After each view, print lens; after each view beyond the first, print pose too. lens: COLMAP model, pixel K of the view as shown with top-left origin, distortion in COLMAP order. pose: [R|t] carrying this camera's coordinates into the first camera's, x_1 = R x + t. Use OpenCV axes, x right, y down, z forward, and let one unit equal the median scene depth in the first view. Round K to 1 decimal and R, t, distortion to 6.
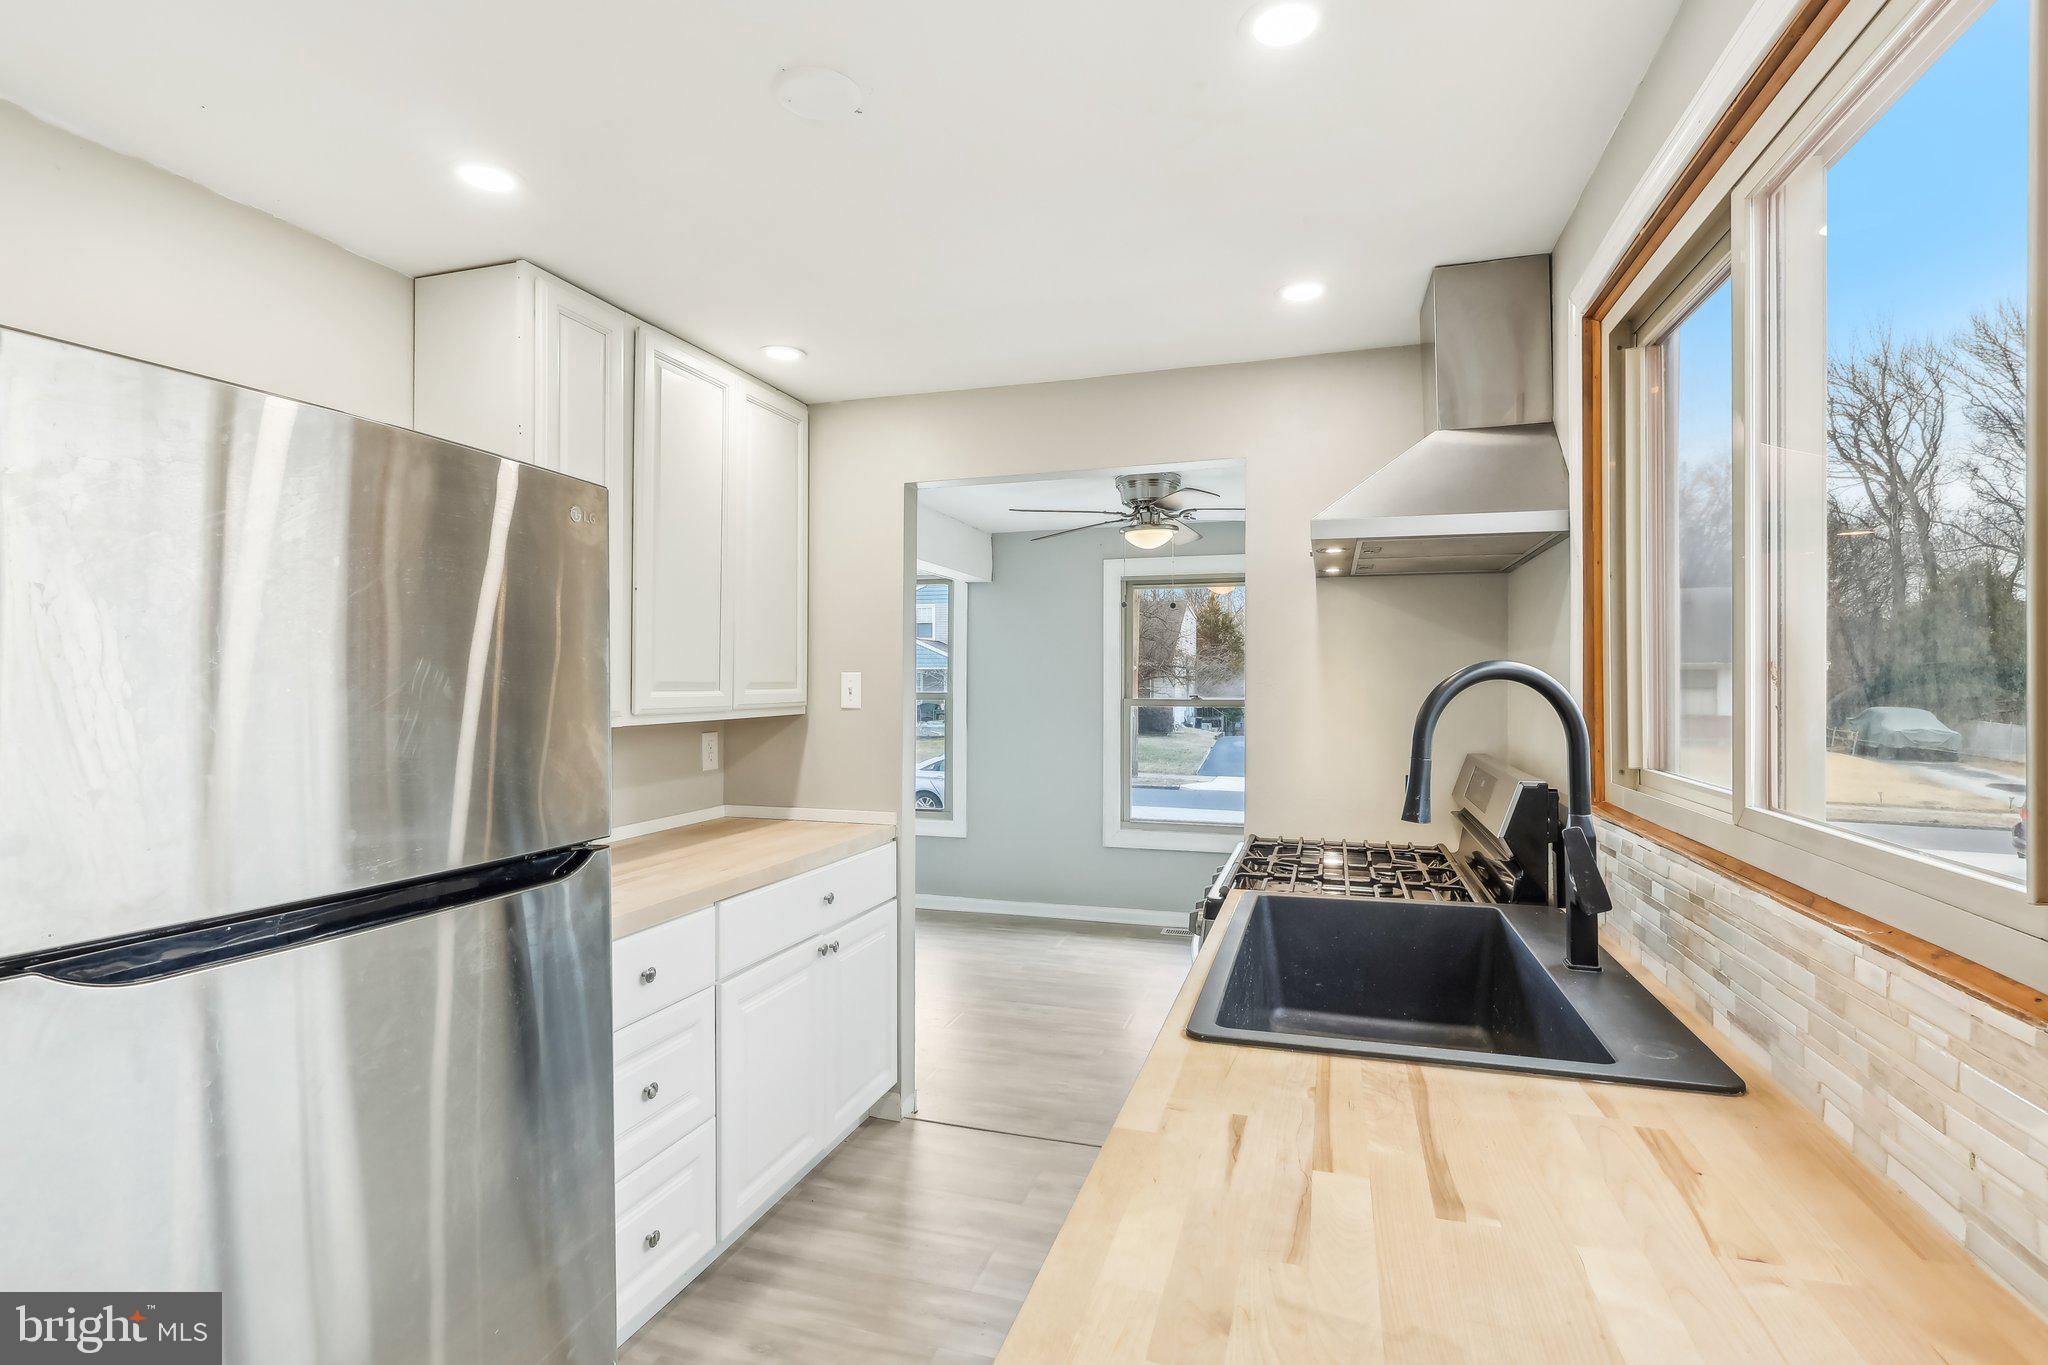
lens RADIAL K [[978.3, 0, 1024.0], [0, 978.3, 682.5], [0, 0, 1]] dist [0.000191, 0.000124]
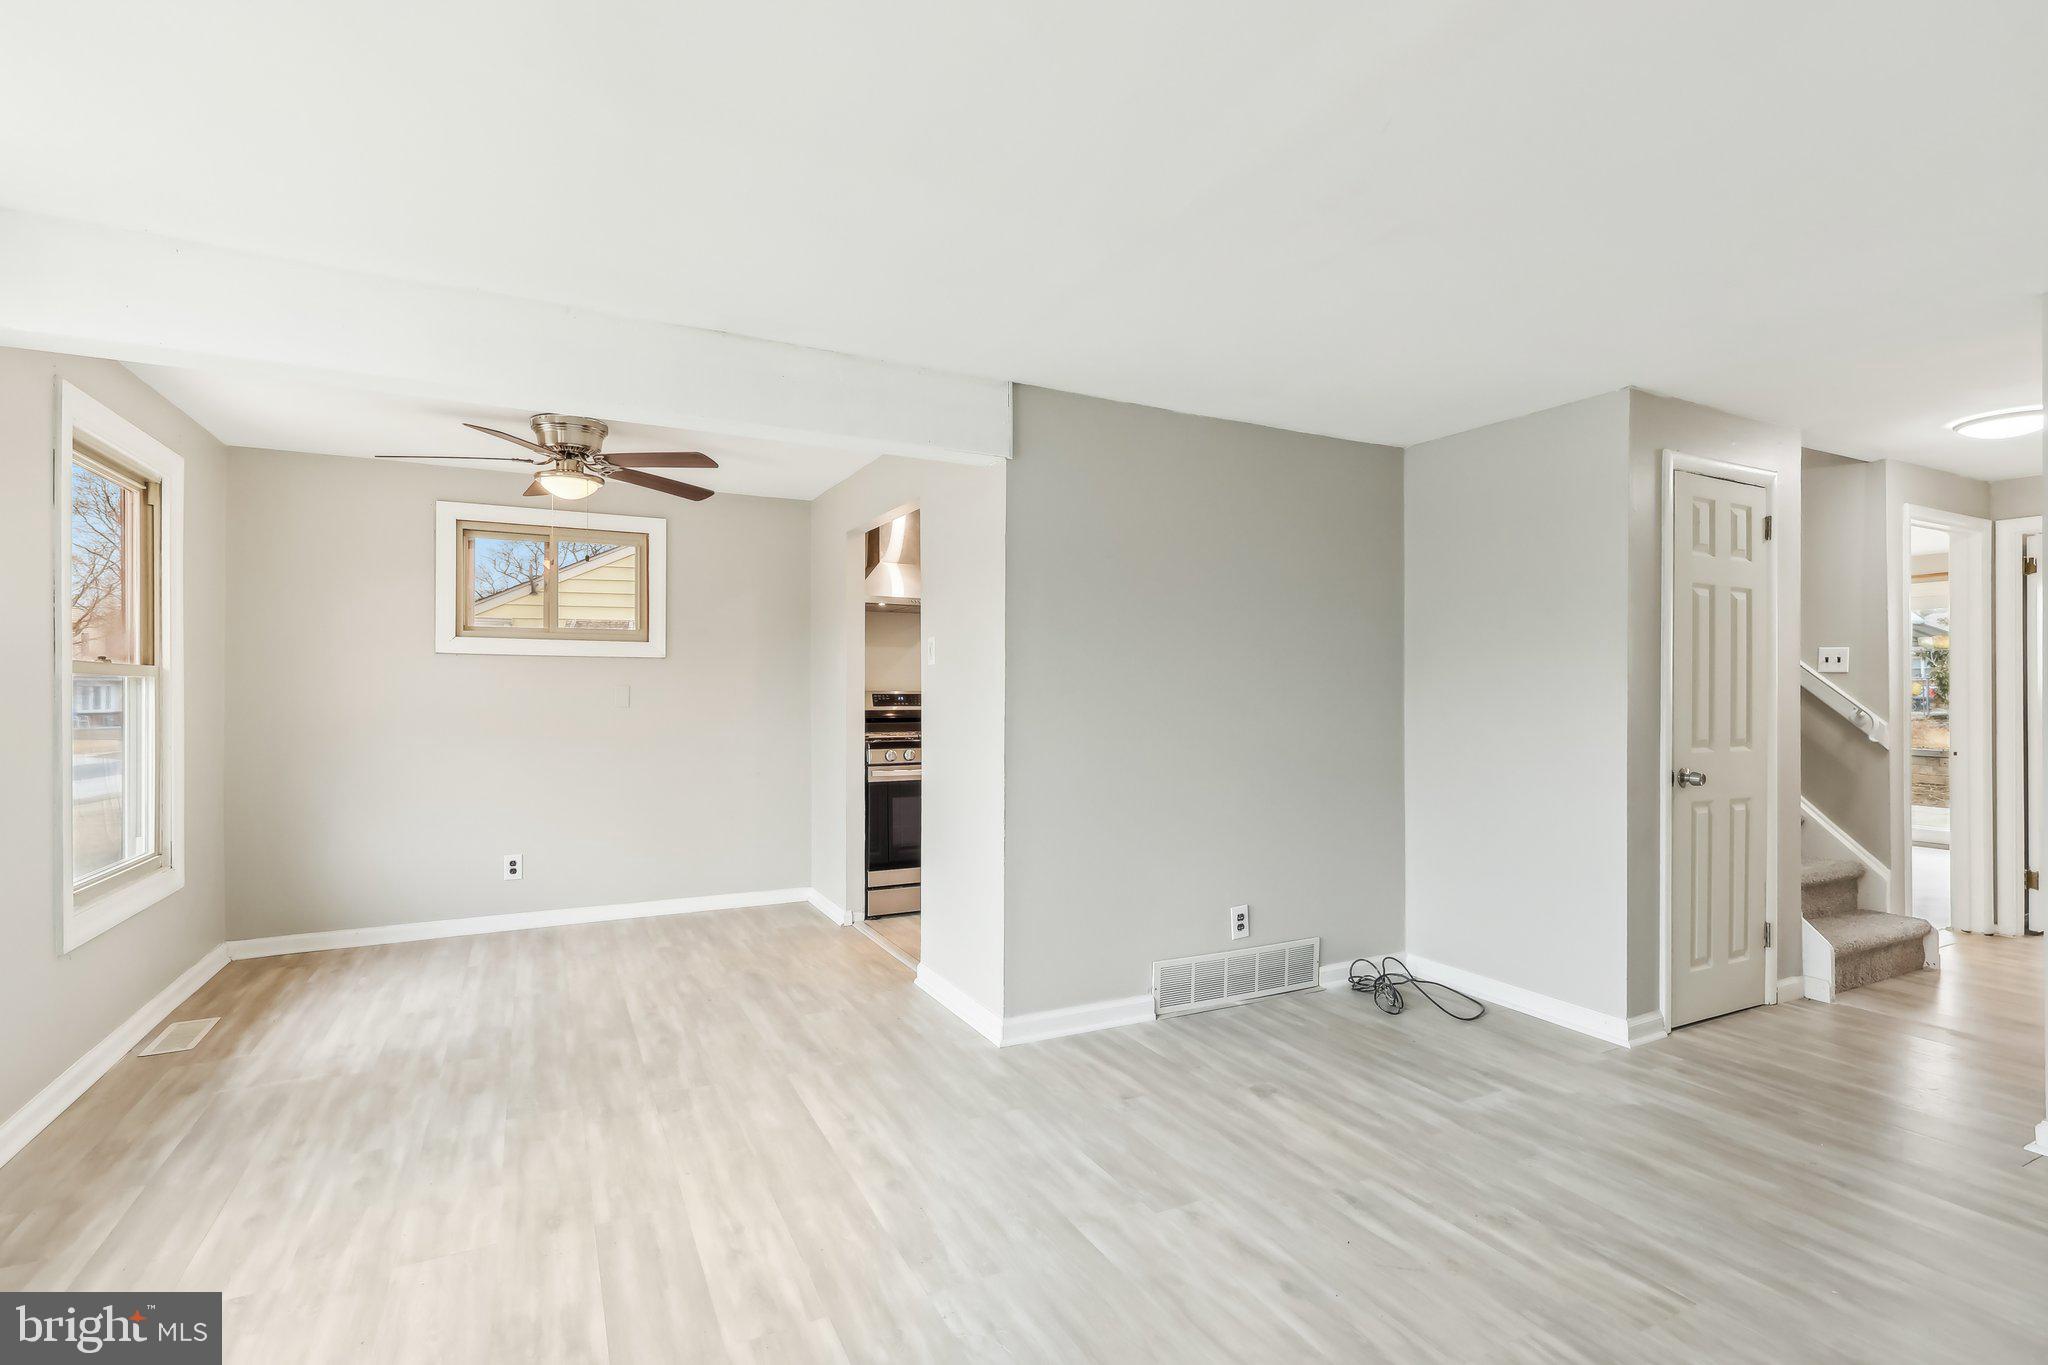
lens RADIAL K [[948.6, 0, 1024.0], [0, 948.6, 682.5], [0, 0, 1]] dist [-0.000475, 0.000096]
pose [[-0.703456, -0.002308, 0.710735, -0.691076], [-0.002480, 0.999997, 0.000792, 0.029699], [-0.710734, -0.001206, -0.703459, 1.126737]]
